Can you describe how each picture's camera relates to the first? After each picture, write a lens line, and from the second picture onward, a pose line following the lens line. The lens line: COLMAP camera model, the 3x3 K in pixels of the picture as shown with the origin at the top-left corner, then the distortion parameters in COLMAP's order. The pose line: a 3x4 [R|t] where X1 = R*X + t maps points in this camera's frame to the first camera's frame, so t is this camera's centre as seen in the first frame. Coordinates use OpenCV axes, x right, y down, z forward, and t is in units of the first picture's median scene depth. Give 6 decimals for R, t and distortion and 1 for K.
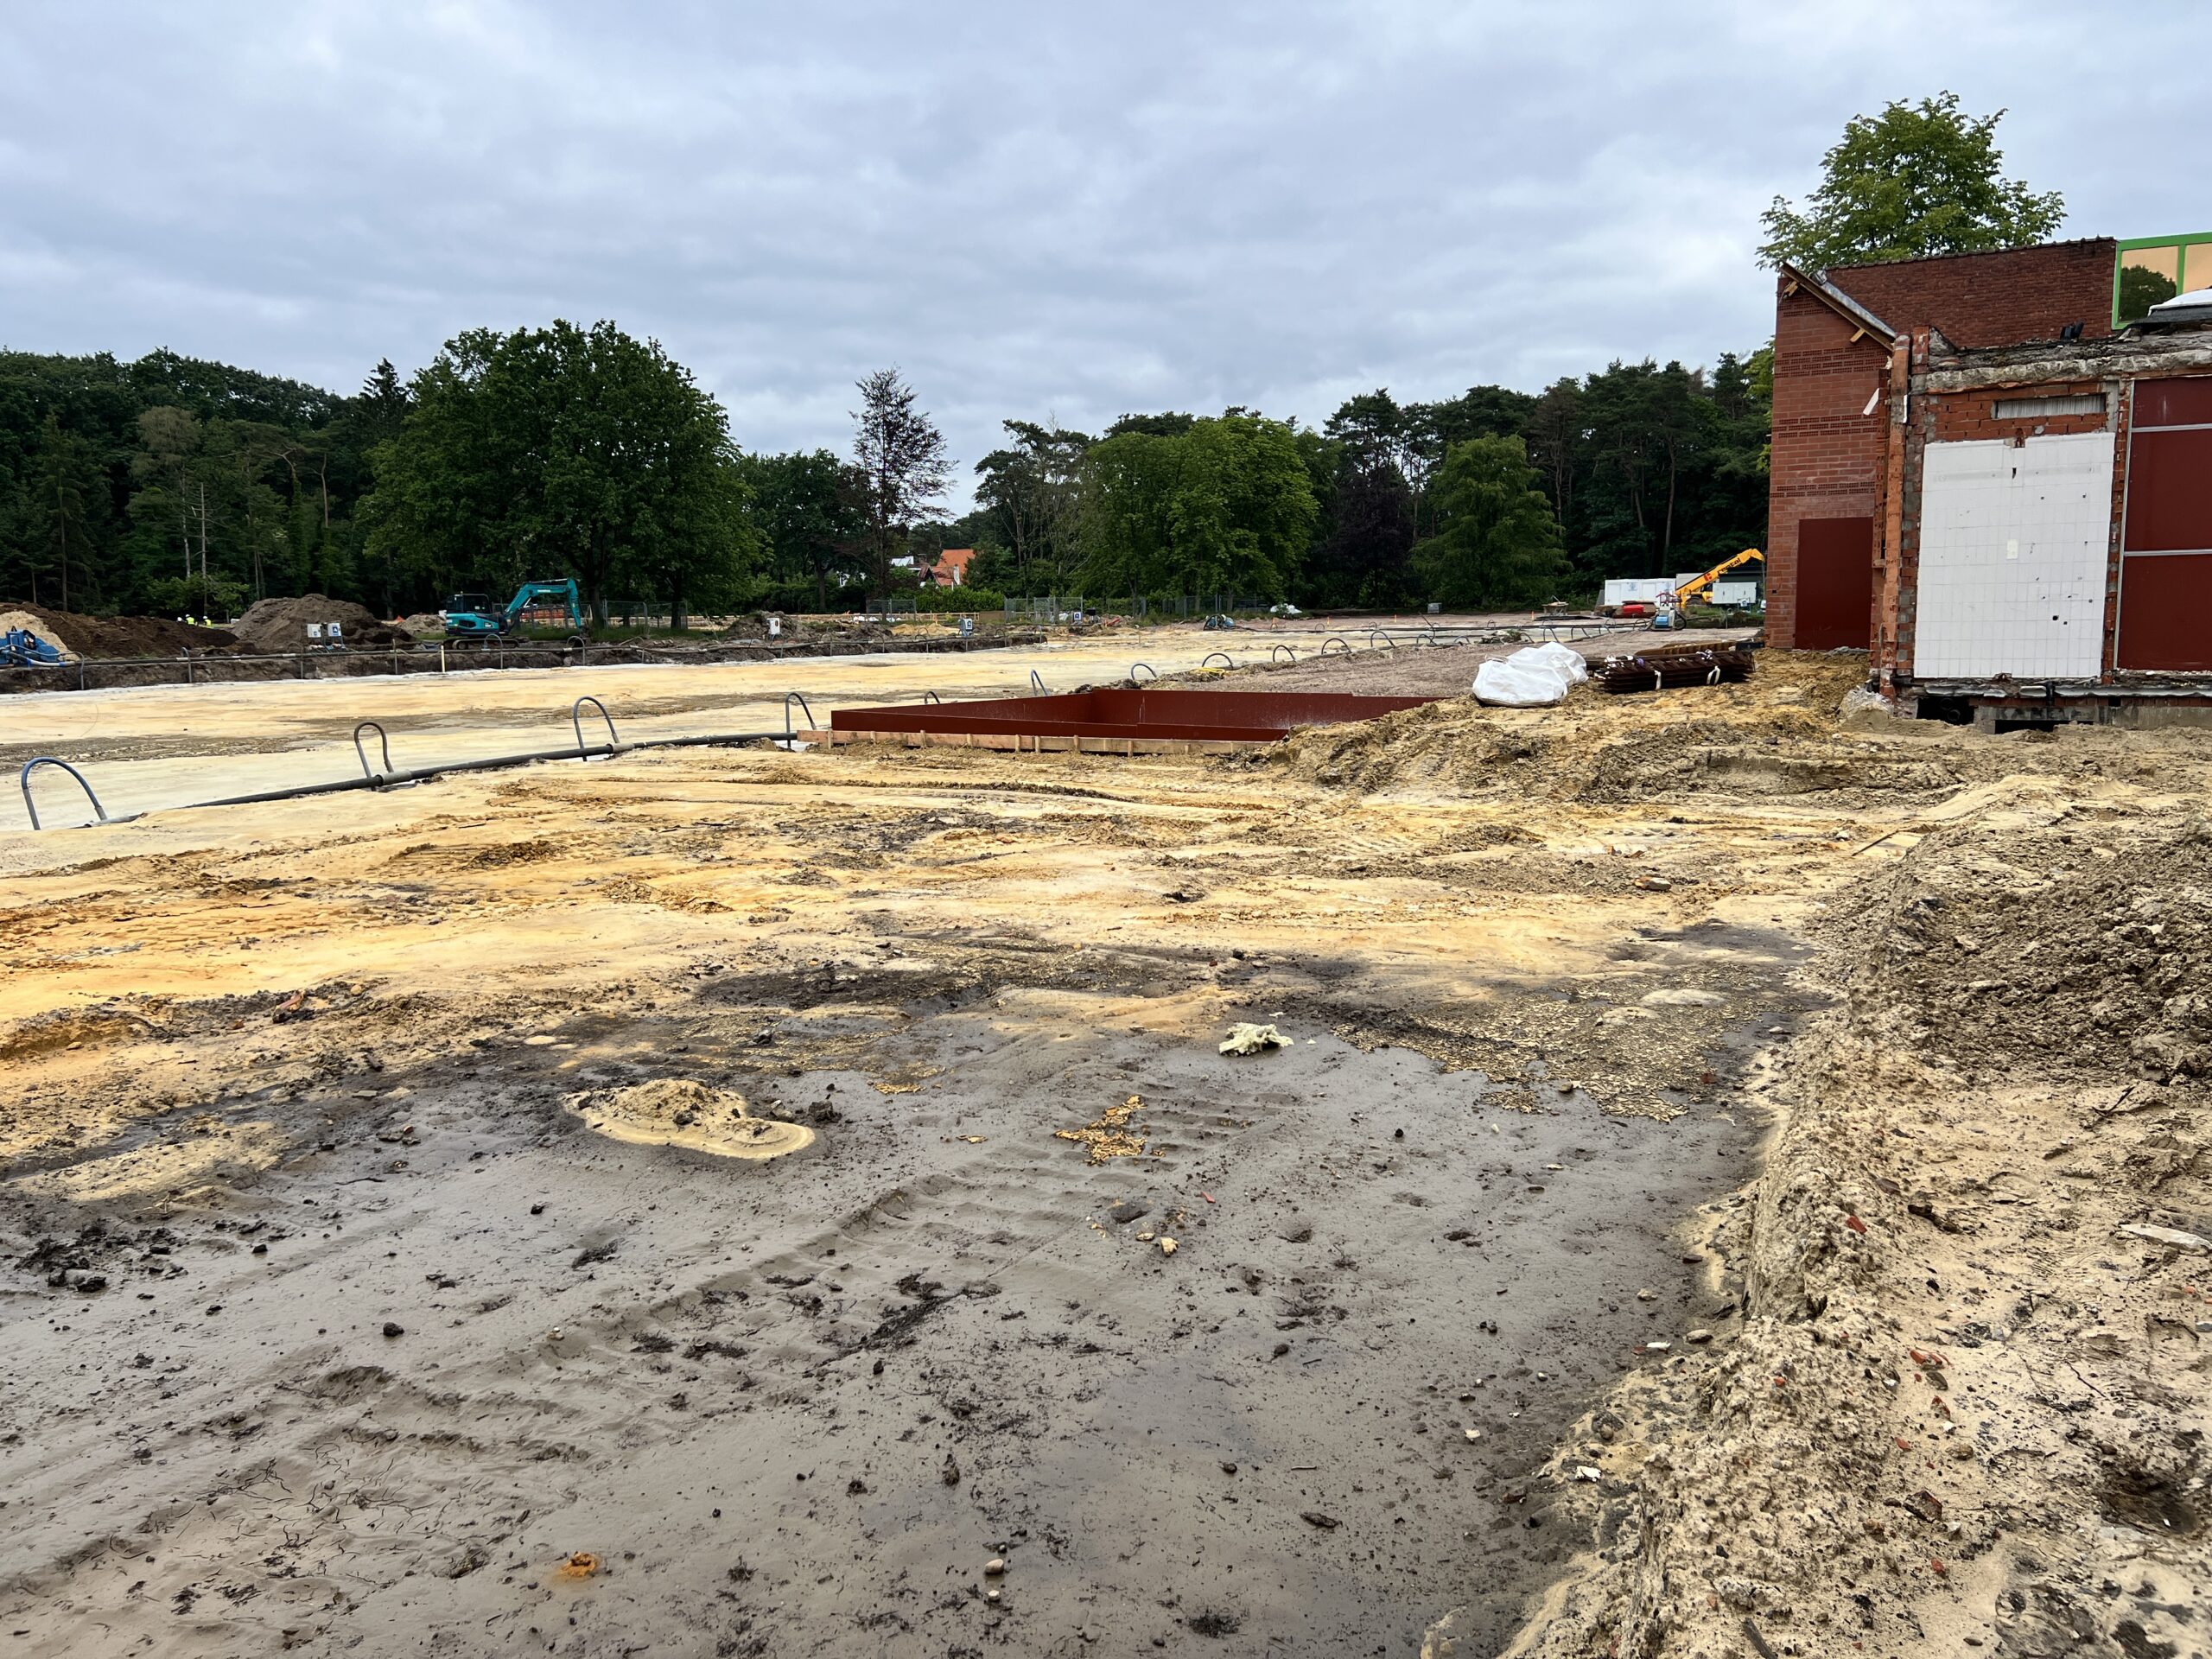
lens RADIAL K [[1658.6, 0, 1109.2], [0, 1658.6, 824.5], [0, 0, 1]] dist [0.066025, -0.076472]
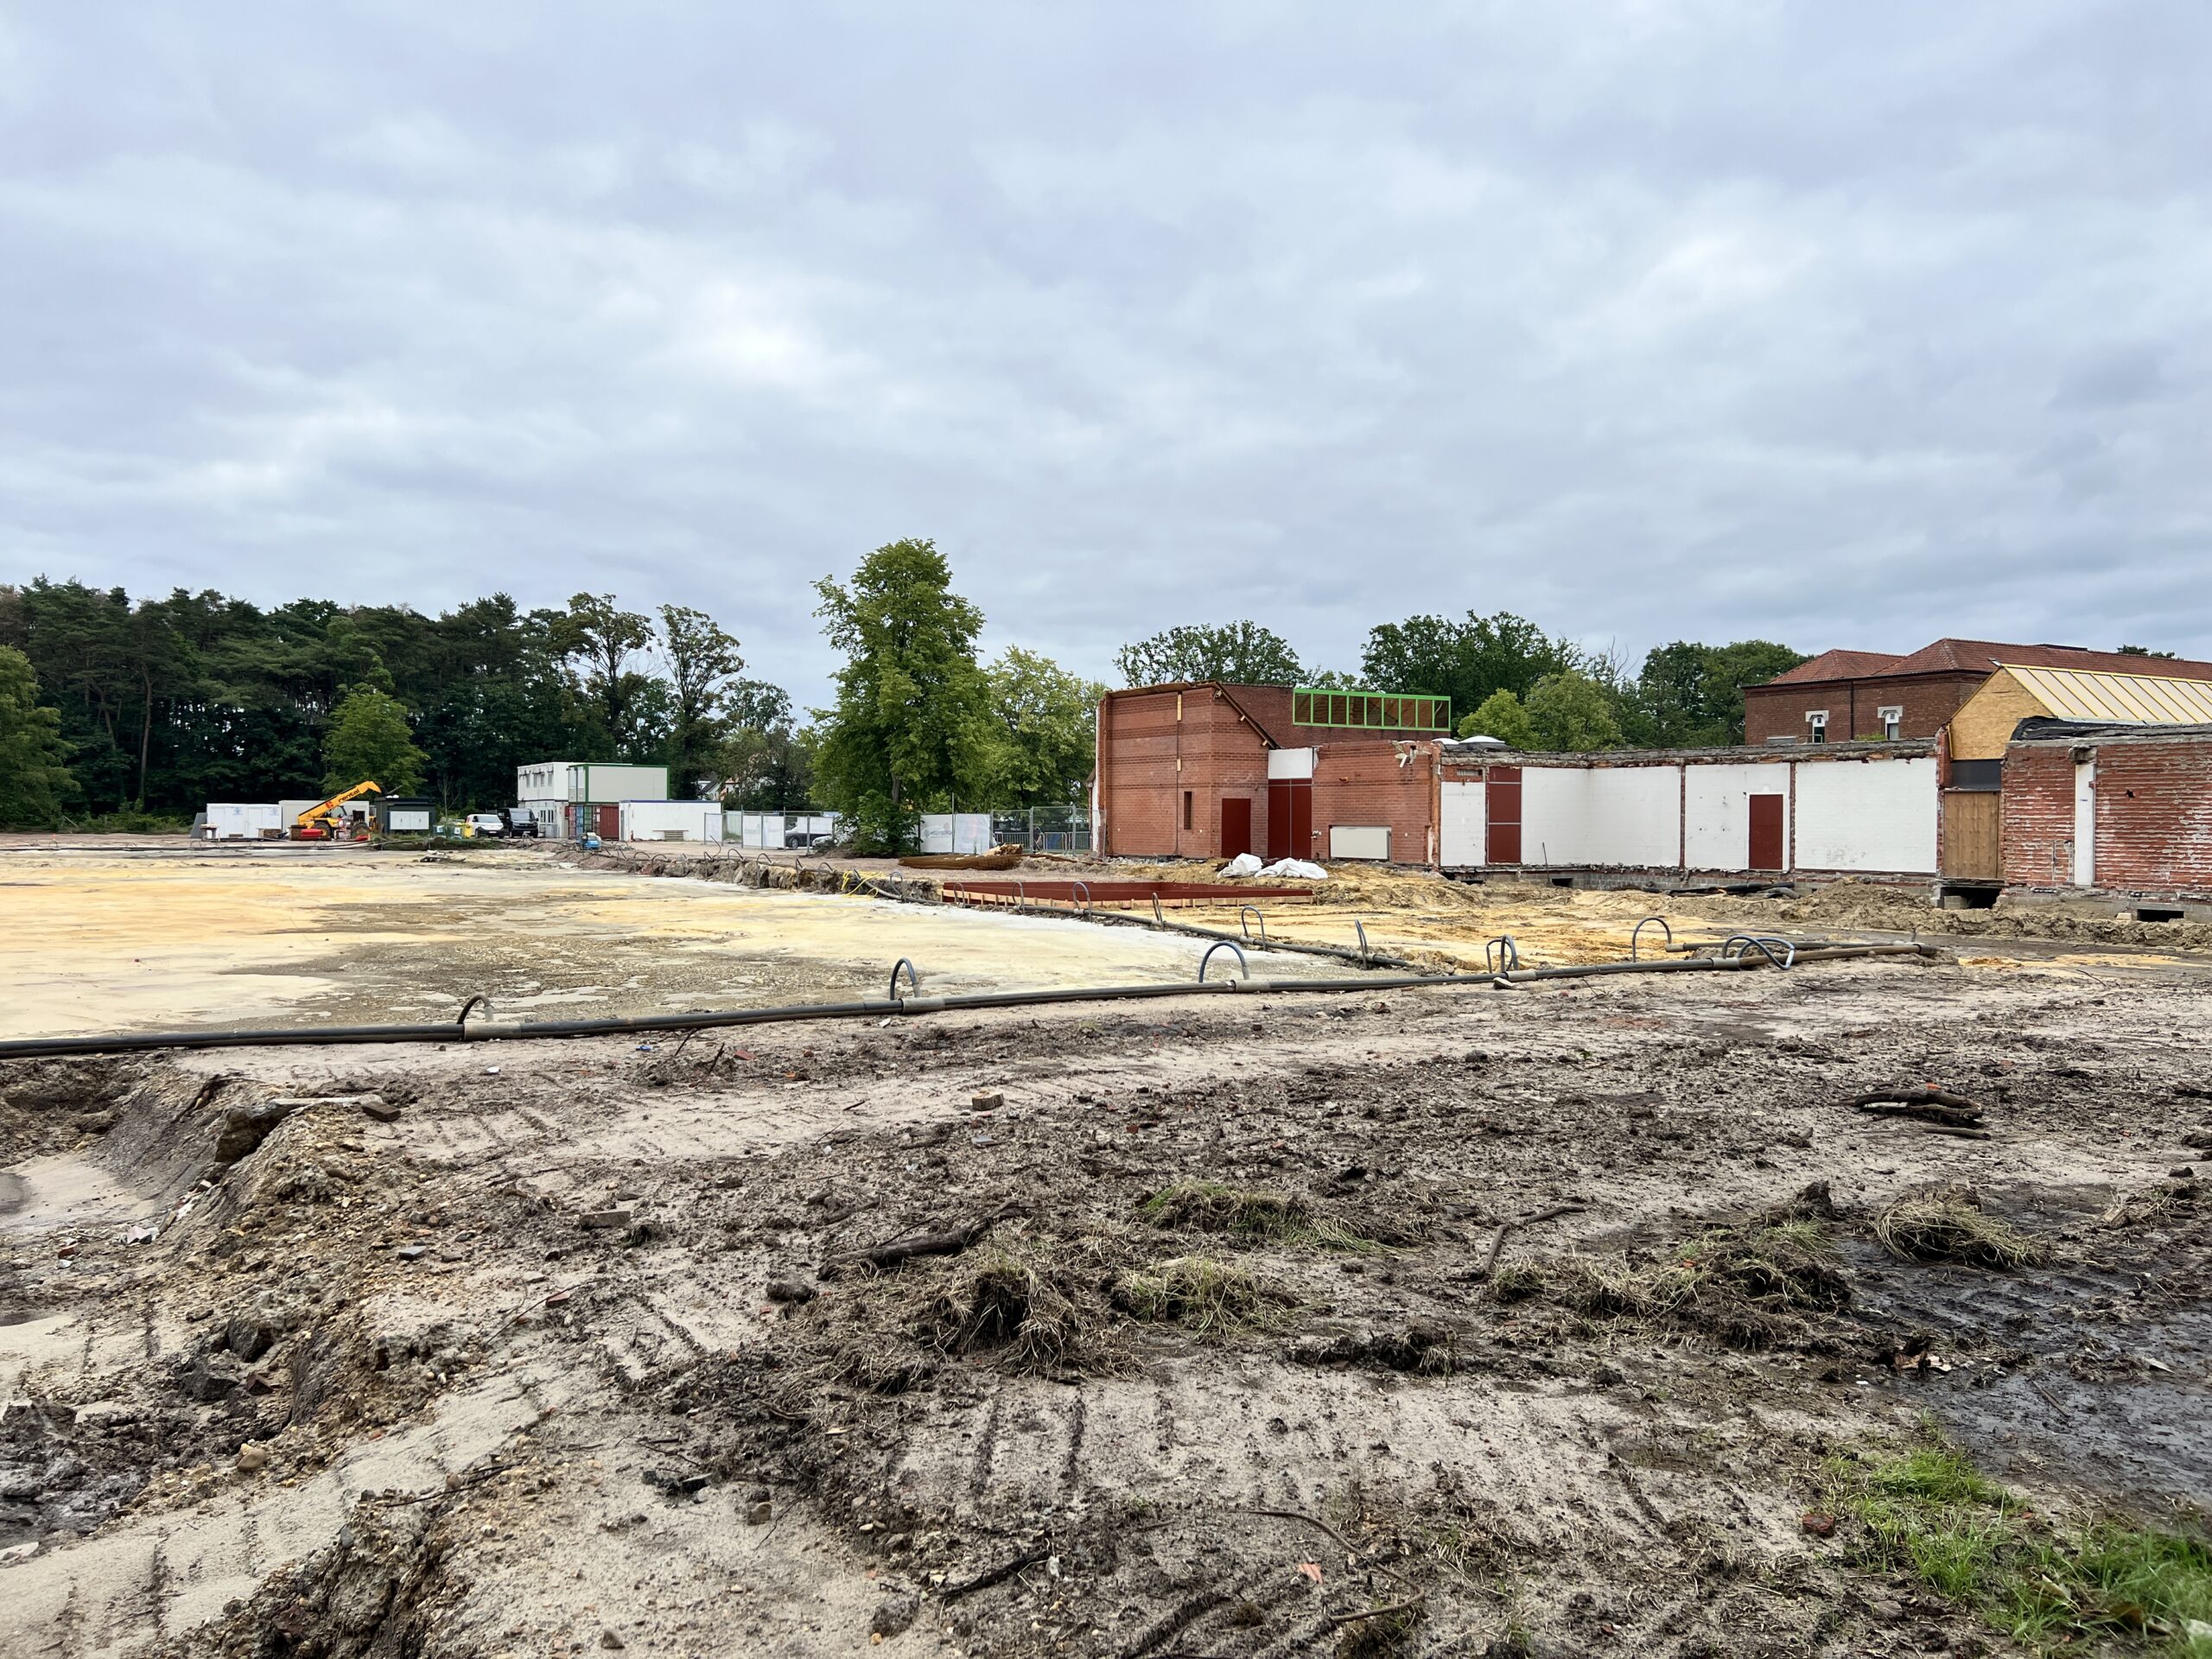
lens RADIAL K [[1658.6, 0, 1092.1], [0, 1658.6, 829.2], [0, 0, 1]] dist [0.066025, -0.076472]
pose [[0.497135, 0.015833, 0.867529, -1.522869], [0.098314, 0.992367, -0.074450, -0.001374], [-0.862086, 0.122302, 0.491783, 0.110026]]
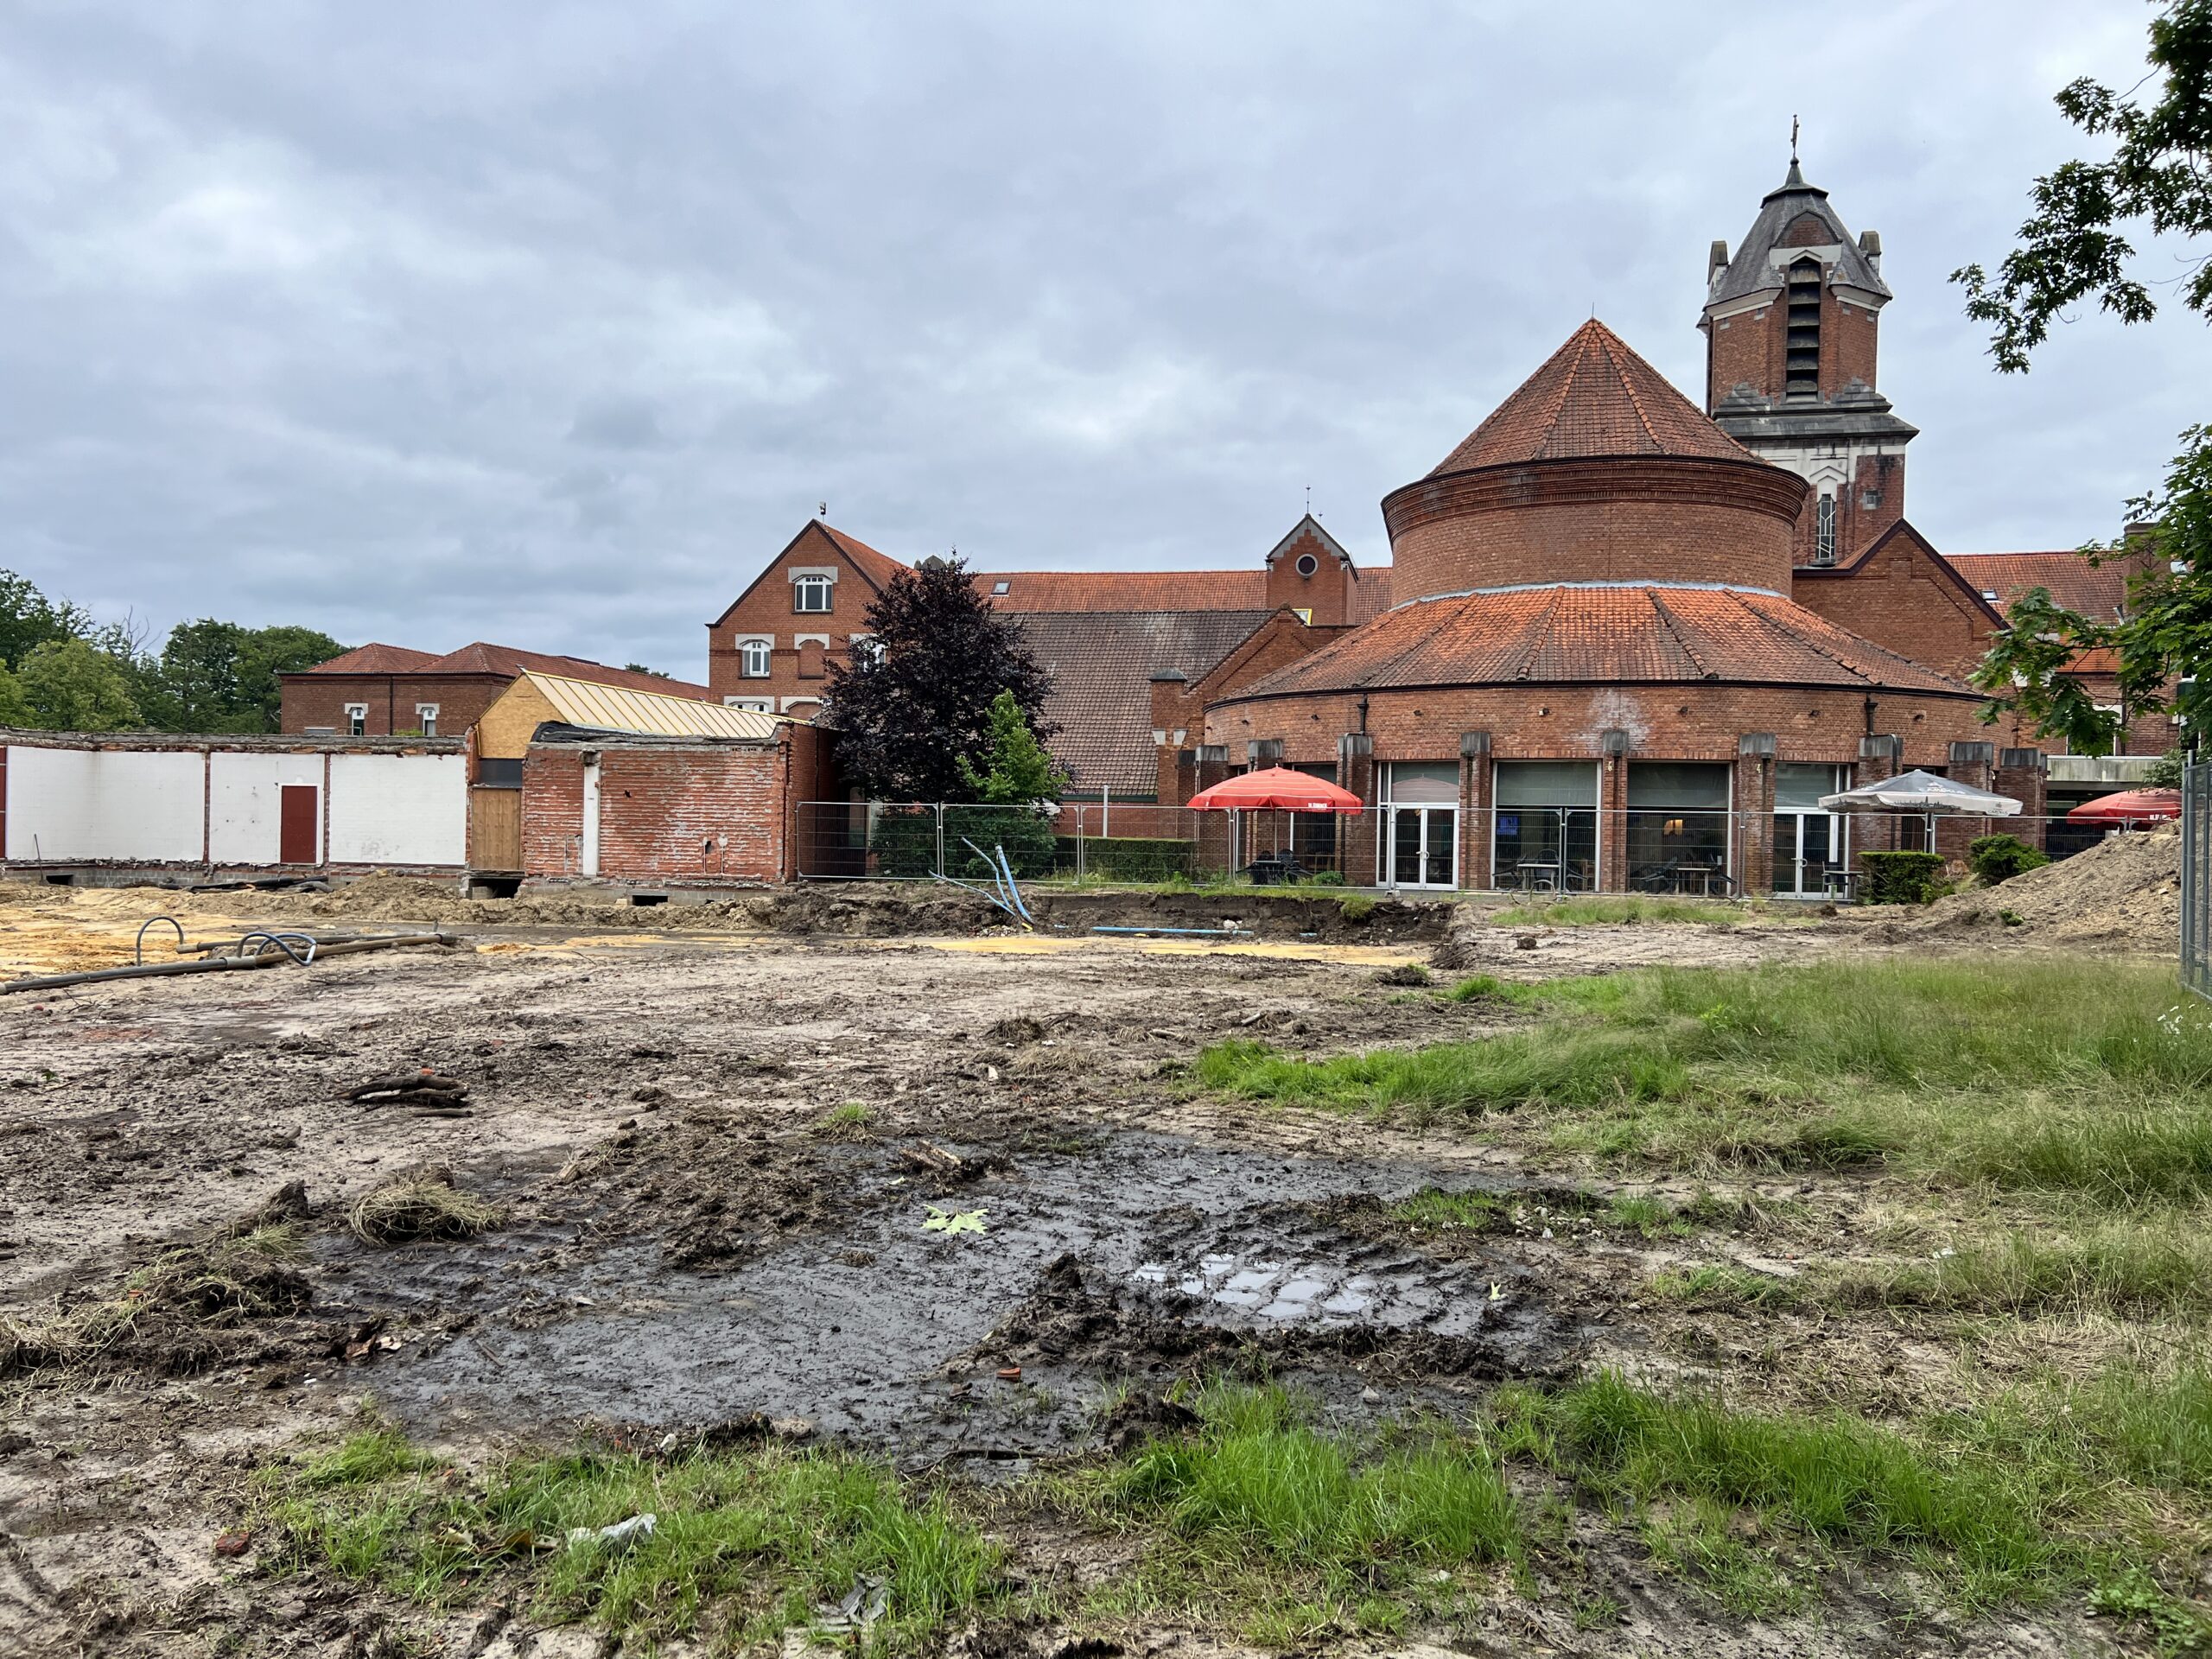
lens RADIAL K [[1658.6, 0, 1105.3], [0, 1658.6, 850.1], [0, 0, 1]] dist [0.066025, -0.076472]
pose [[-0.301428, 0.001377, 0.953488, -1.520023], [0.110811, 0.993273, 0.033597, -0.000385], [-0.947028, 0.115784, -0.299553, 0.103059]]
